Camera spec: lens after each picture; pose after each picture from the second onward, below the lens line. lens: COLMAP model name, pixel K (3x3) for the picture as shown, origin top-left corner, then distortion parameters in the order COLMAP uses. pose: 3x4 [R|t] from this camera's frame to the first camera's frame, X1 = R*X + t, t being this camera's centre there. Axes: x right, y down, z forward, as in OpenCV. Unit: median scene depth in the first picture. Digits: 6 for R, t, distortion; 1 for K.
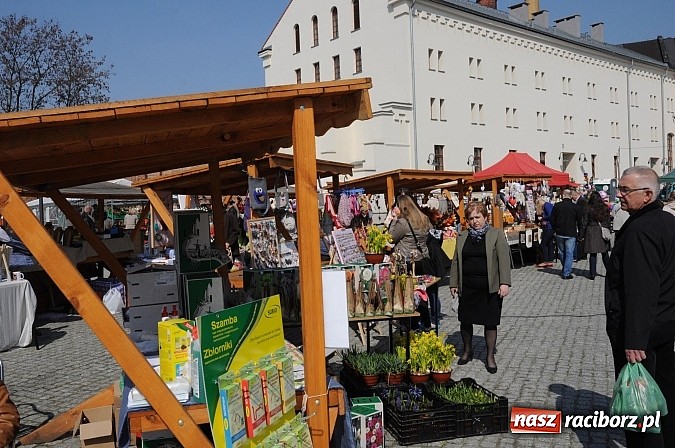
lens RADIAL K [[656.0, 0, 337.5], [0, 656.0, 224.0], [0, 0, 1]] dist [-0.055555, 0.224480]
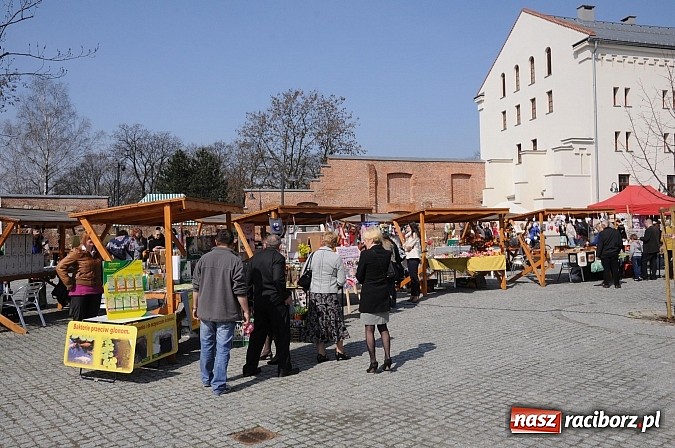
lens RADIAL K [[590.7, 0, 337.5], [0, 590.7, 224.0], [0, 0, 1]] dist [0.006551, 0.007171]
pose [[0.906932, 0.012183, -0.421101, 0.142948], [-0.024446, 0.999419, -0.023736, -0.002826], [0.420567, 0.031821, 0.906703, -0.095233]]
